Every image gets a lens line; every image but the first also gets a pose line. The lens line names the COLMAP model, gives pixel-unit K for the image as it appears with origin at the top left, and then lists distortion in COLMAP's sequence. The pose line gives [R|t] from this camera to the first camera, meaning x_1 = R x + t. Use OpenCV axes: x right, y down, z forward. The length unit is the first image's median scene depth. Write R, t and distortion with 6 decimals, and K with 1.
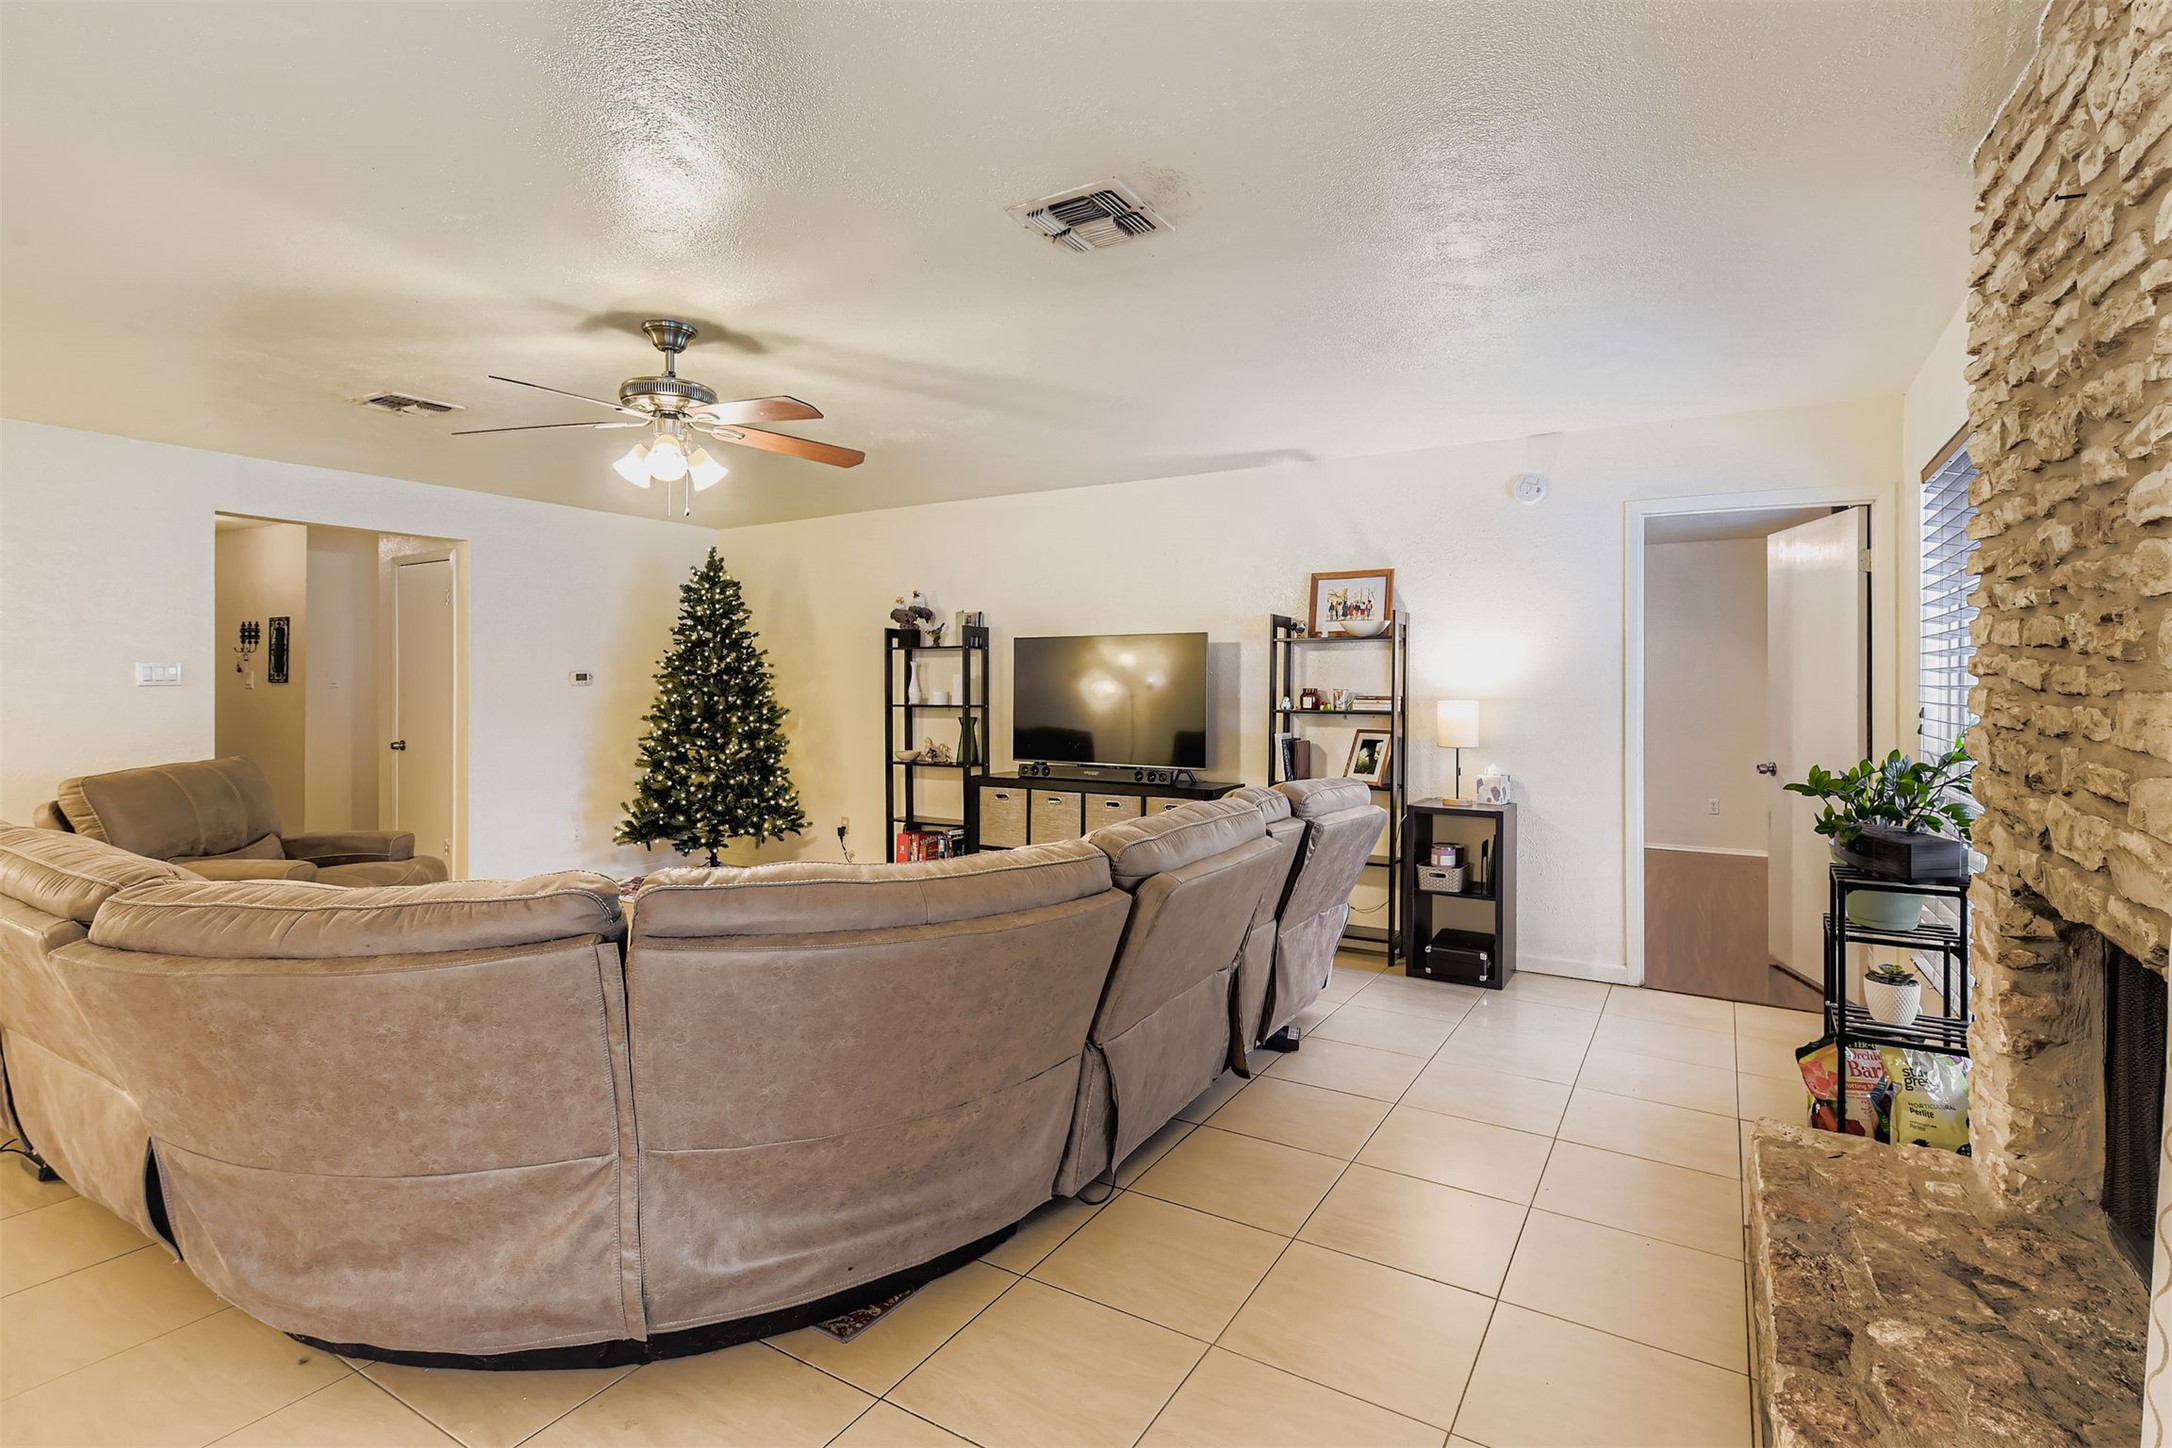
lens RADIAL K [[1037.8, 0, 1090.3], [0, 1037.8, 704.7], [0, 0, 1]] dist [0.001353, 0.000033]
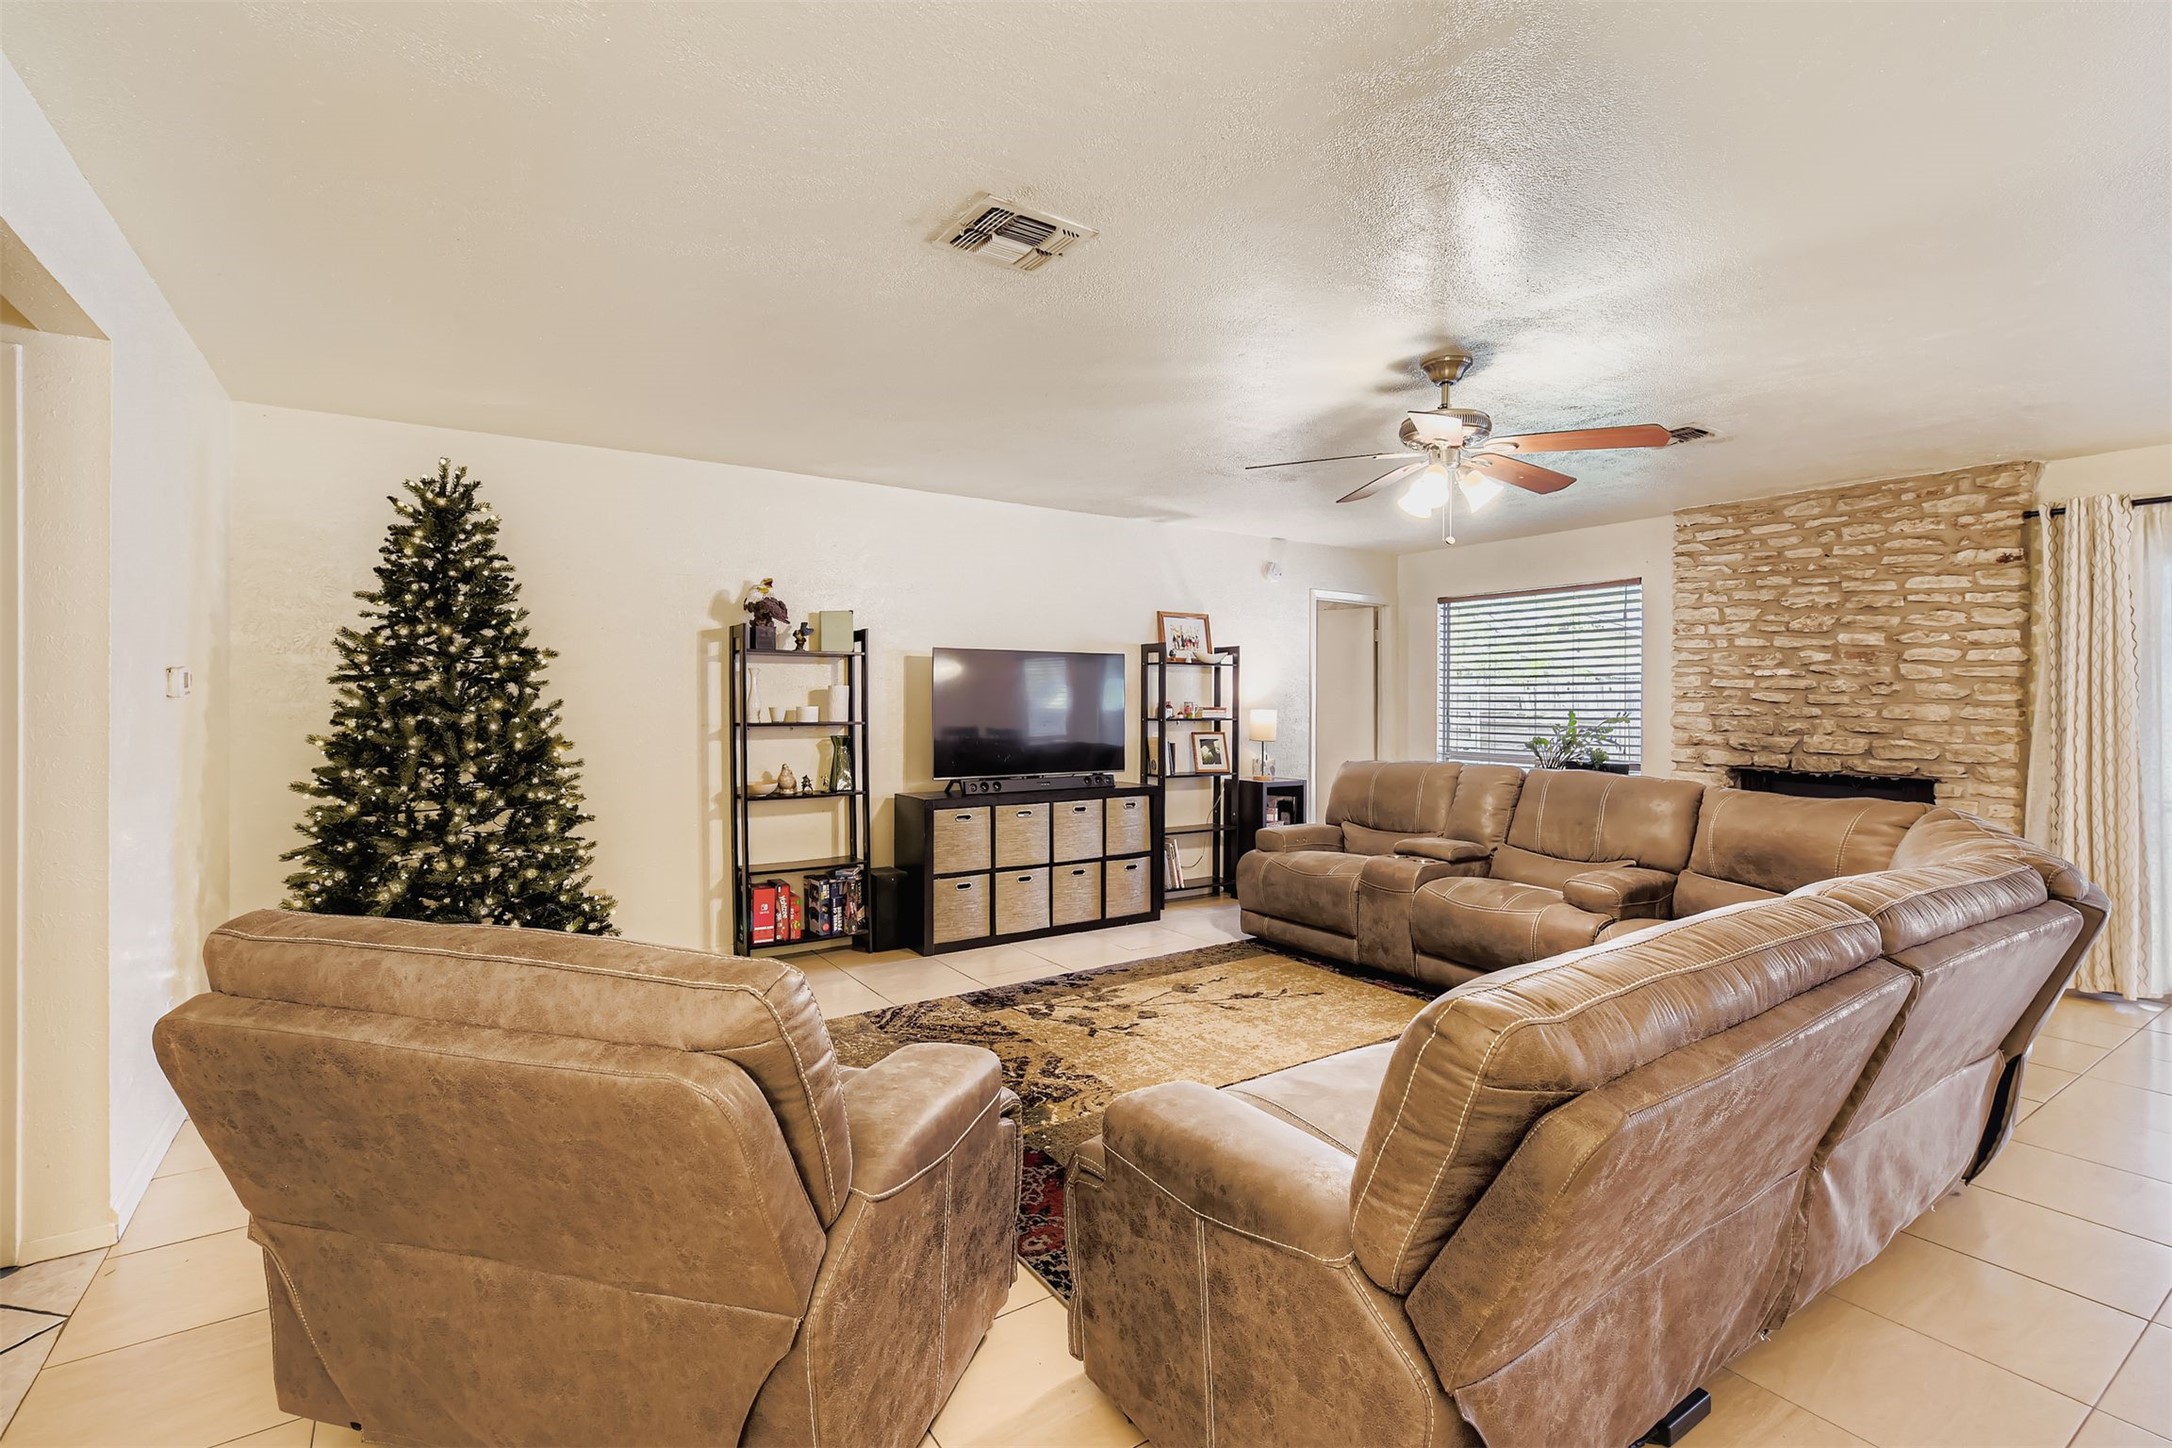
lens RADIAL K [[963.8, 0, 1090.1], [0, 963.8, 710.6], [0, 0, 1]] dist [-0.001348, -0.000352]
pose [[0.421830, -0.011545, 0.906601, -0.824093], [0.014322, 0.999879, 0.006069, -0.011841], [-0.906562, 0.010424, 0.421945, 0.531563]]
